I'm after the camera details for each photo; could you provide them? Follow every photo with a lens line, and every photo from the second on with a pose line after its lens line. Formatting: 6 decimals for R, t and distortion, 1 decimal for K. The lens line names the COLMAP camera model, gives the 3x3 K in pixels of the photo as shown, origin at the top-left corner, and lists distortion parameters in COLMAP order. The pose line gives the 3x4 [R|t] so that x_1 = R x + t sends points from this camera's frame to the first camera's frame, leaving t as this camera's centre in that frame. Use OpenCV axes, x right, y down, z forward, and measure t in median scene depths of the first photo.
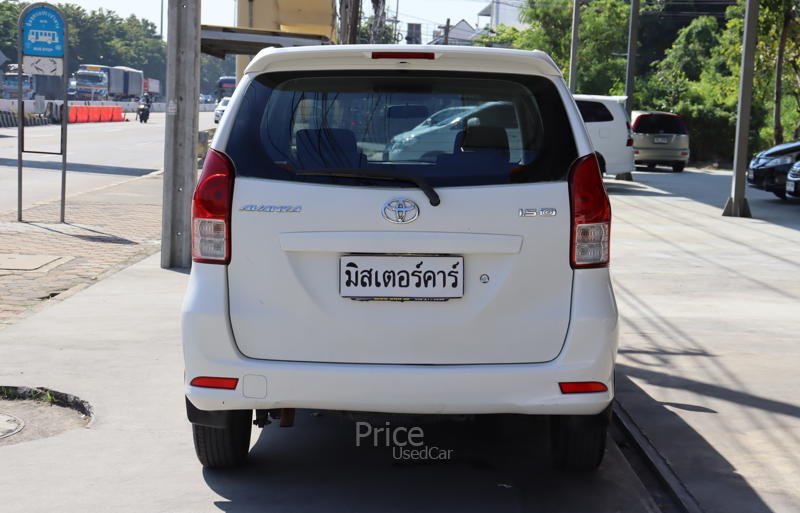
lens RADIAL K [[1591.2, 0, 400.0], [0, 1591.2, 256.5], [0, 0, 1]] dist [0.044951, -0.049248]
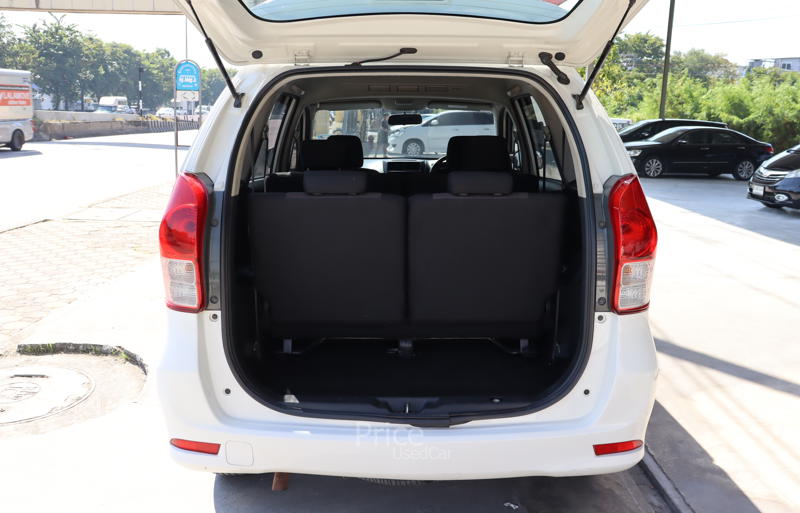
lens RADIAL K [[656.6, 0, 400.0], [0, 656.6, 256.5], [0, 0, 1]] dist [-0.085308, 0.003459]
pose [[0.999748, -0.018390, 0.012890, -0.014019], [0.016681, 0.992386, 0.122035, -0.152794], [-0.015036, -0.121790, 0.992442, 1.527574]]
